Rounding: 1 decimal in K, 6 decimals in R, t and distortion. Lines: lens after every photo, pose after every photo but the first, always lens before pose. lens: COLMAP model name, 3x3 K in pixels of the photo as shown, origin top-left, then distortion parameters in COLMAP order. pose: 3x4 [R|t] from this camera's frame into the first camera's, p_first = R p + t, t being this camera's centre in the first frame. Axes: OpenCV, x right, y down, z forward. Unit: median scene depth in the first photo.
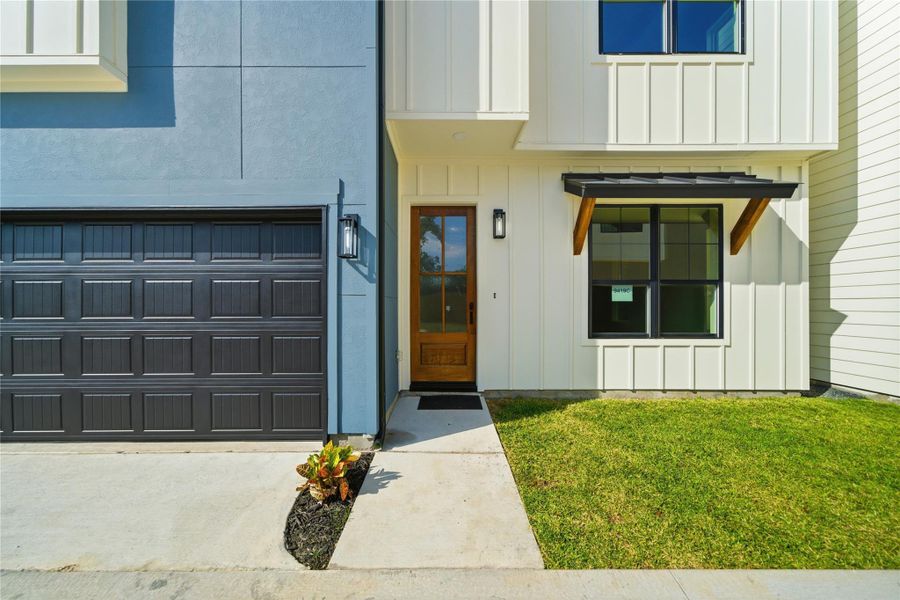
lens RADIAL K [[311.8, 0, 444.0], [0, 311.8, 304.4], [0, 0, 1]] dist [-0.021096, 0.000059]
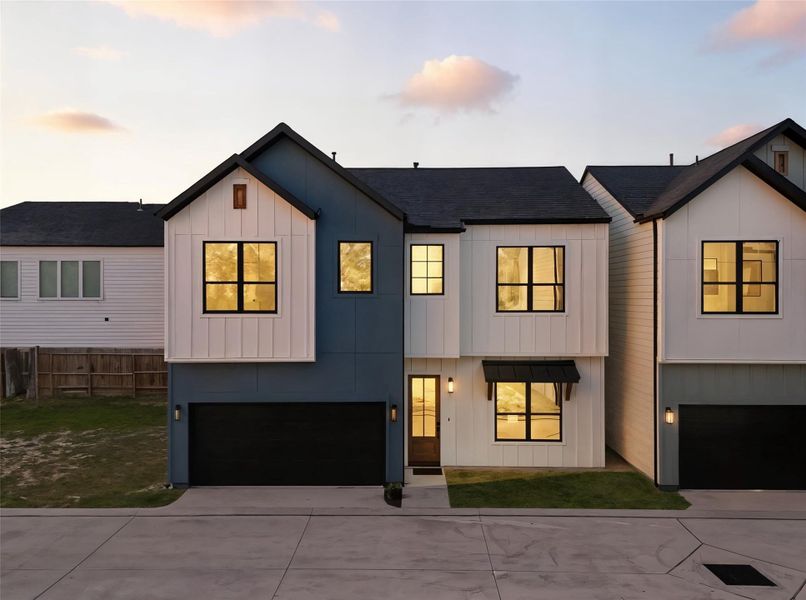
lens RADIAL K [[601.2, 0, 403.0], [0, 601.2, 300.0], [0, 0, 1]] dist [-0.001680, 0.004622]
pose [[0.999993, 0.001805, 0.003242, -0.166310], [-0.001872, 0.999786, 0.020611, -0.965321], [-0.003205, -0.020617, 0.999782, -3.160400]]
